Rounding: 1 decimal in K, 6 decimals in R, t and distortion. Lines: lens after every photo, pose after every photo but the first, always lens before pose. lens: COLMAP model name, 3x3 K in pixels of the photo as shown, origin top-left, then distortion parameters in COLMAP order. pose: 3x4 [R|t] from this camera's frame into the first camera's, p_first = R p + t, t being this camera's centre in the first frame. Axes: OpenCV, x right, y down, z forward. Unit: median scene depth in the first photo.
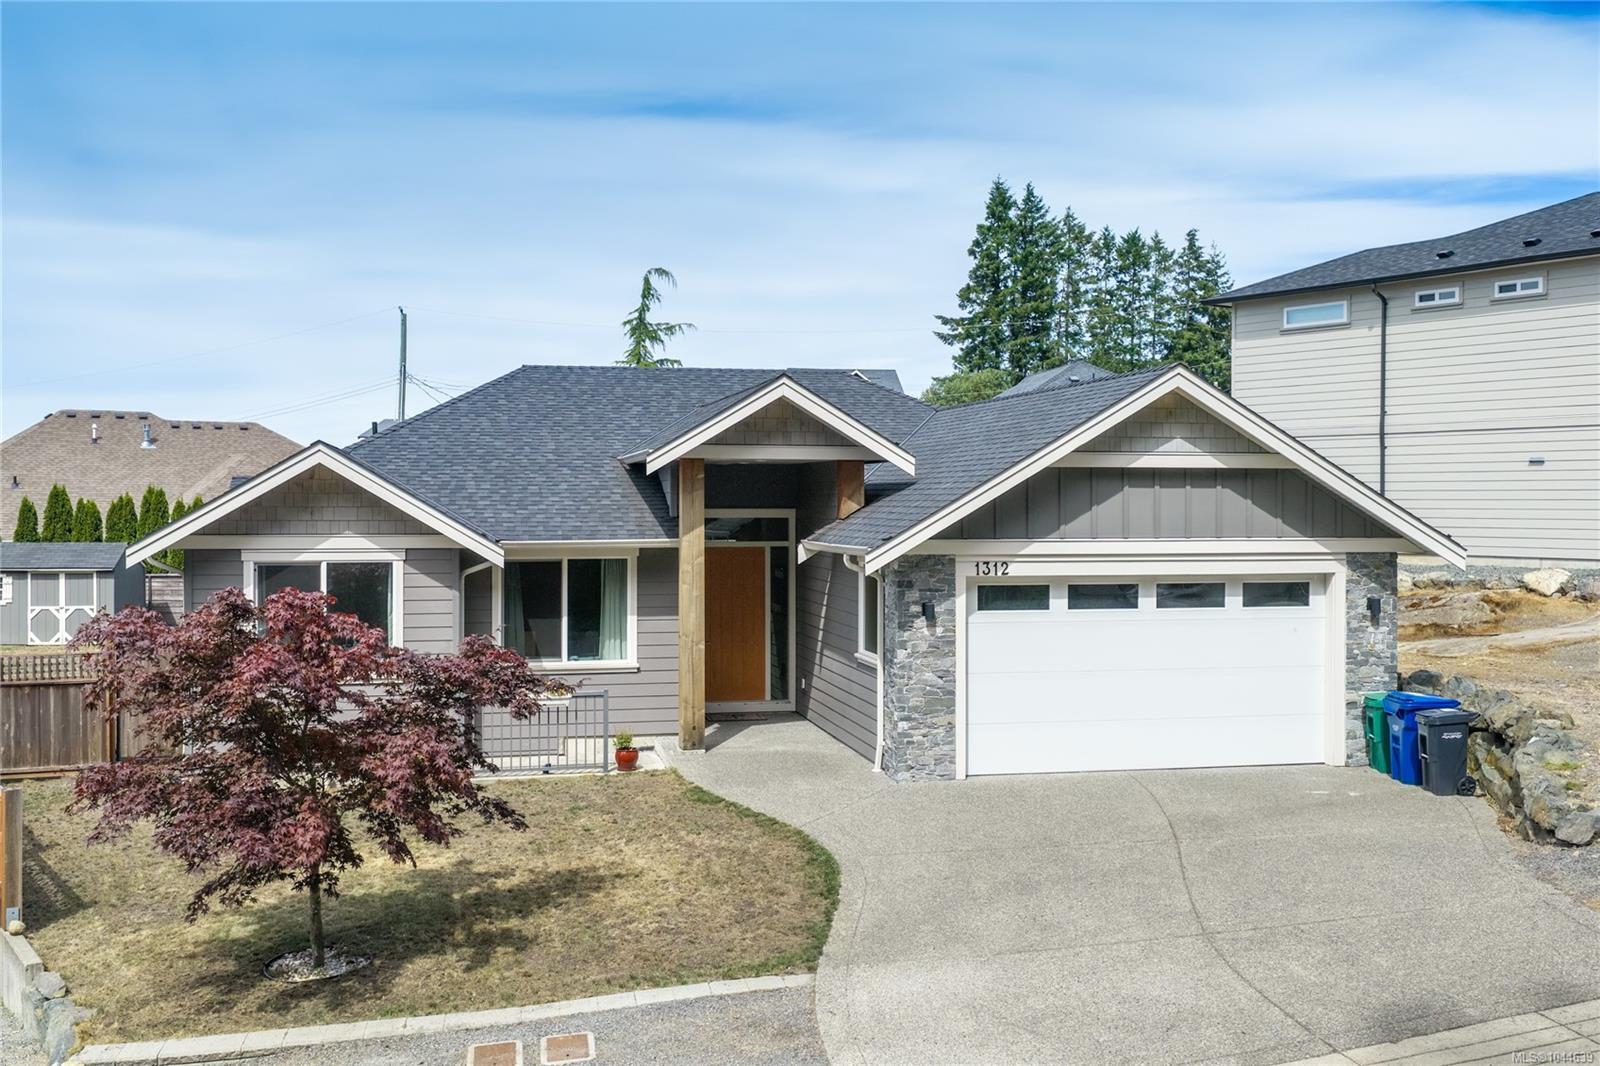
lens RADIAL K [[1339.2, 0, 795.0], [0, 1339.2, 533.6], [0, 0, 1]] dist [0.022791, -0.043504]
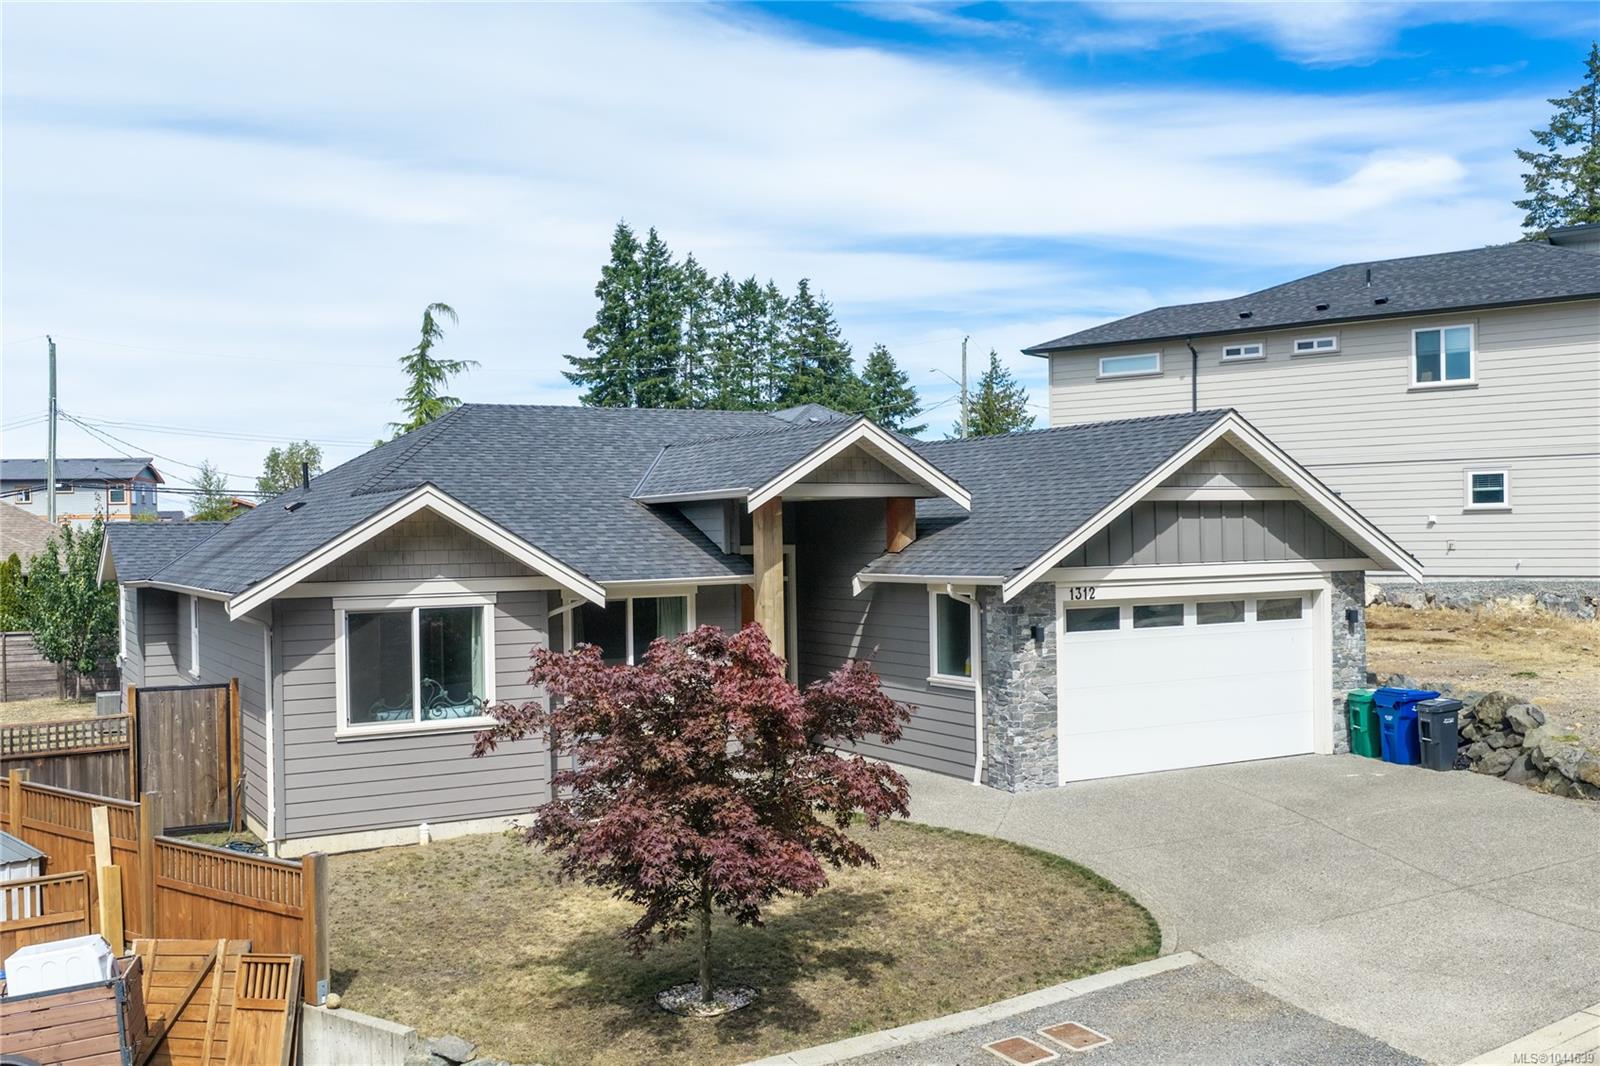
lens RADIAL K [[1339.2, 0, 730.2], [0, 1339.2, 580.5], [0, 0, 1]] dist [0.022791, -0.043504]
pose [[0.962123, -0.026274, 0.271347, -0.390733], [0.024859, 0.999654, 0.008651, -0.001180], [-0.271480, -0.001578, 0.962443, 0.015661]]
